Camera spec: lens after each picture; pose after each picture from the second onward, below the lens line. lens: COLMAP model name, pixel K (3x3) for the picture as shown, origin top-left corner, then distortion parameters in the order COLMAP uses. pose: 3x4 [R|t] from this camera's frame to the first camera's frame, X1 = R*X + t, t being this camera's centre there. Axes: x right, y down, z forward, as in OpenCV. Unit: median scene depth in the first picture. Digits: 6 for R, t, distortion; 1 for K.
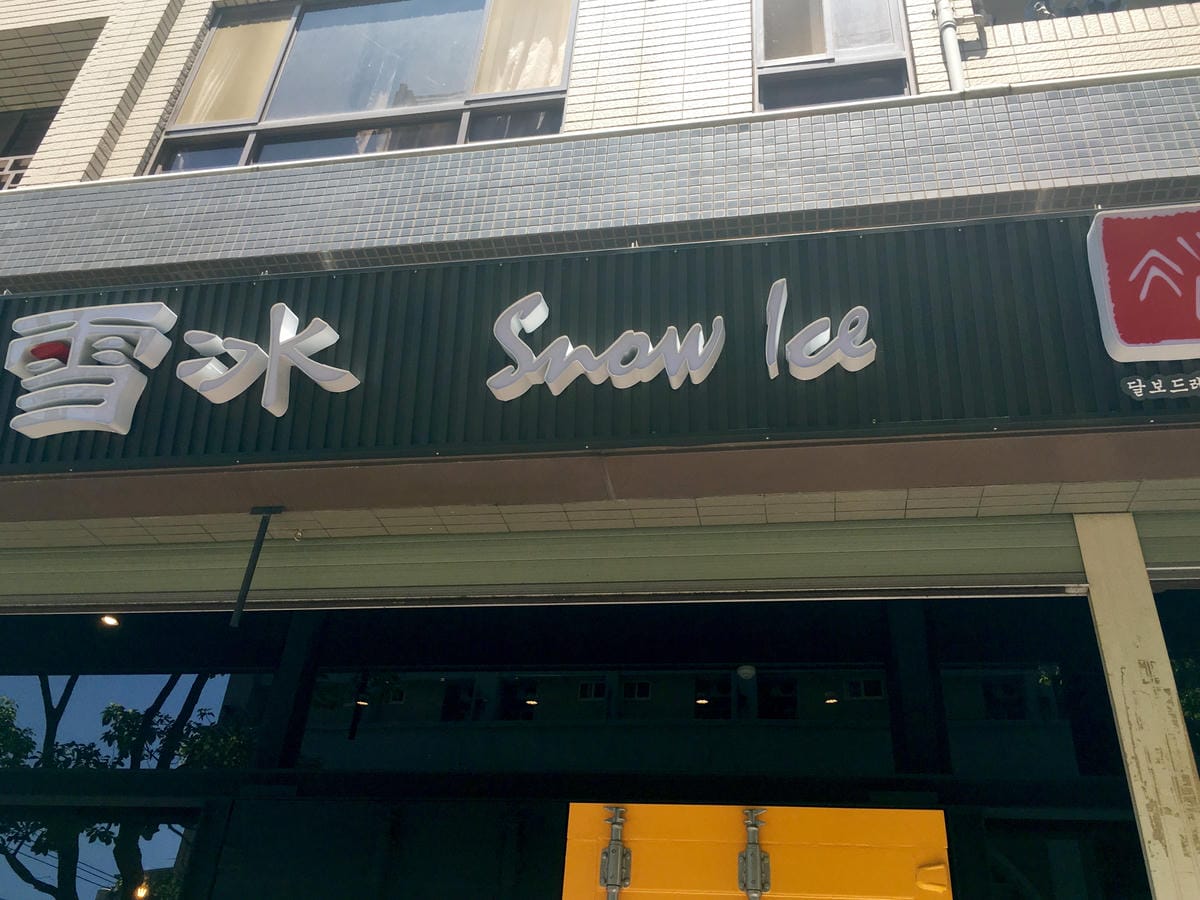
lens RADIAL K [[1086.3, 0, 600.2], [0, 1086.3, 422.9], [0, 0, 1]] dist [0.078768, -0.102379]
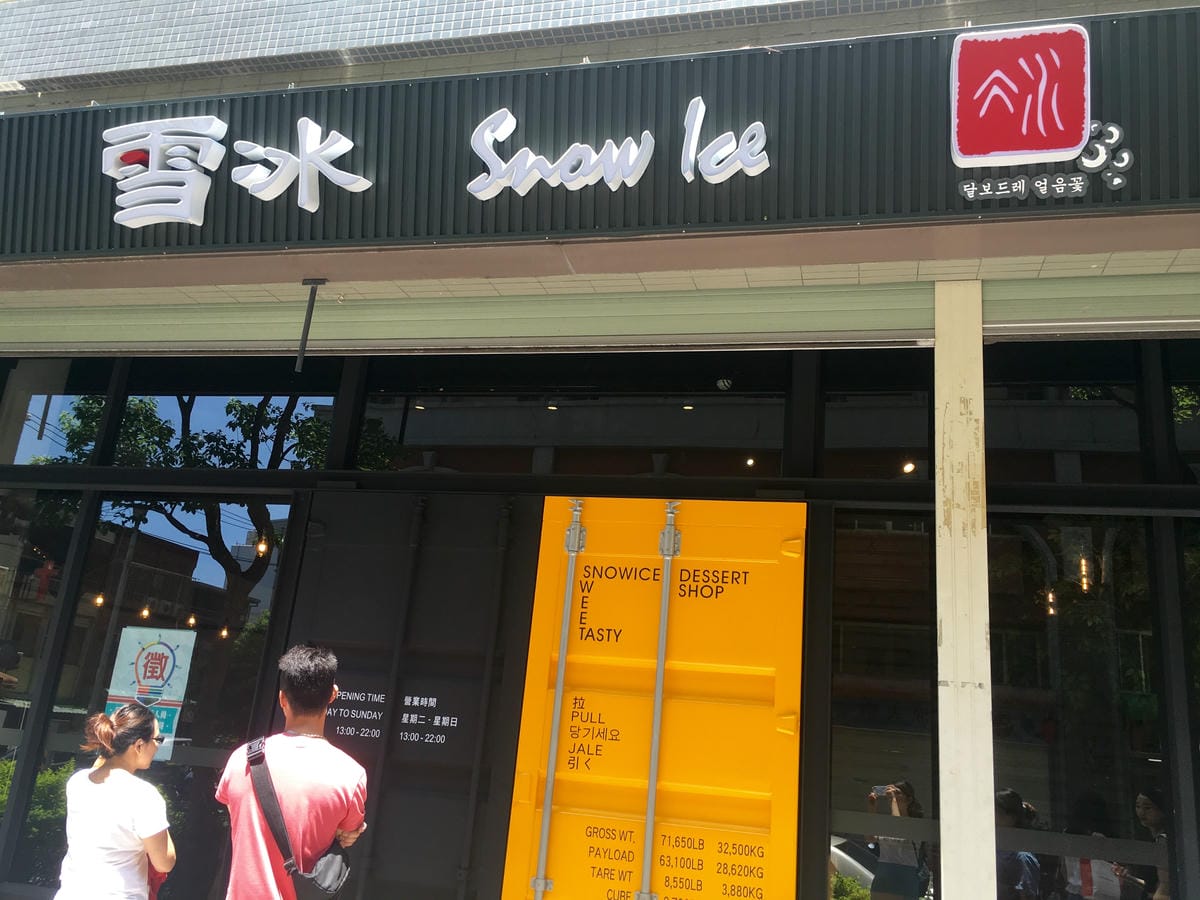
lens RADIAL K [[1086.3, 0, 600.2], [0, 1086.3, 422.9], [0, 0, 1]] dist [0.078768, -0.102379]
pose [[0.995792, -0.002857, -0.091599, 0.158125], [0.030113, 0.954215, 0.297603, -0.142157], [0.086555, -0.299109, 0.950285, -0.263451]]
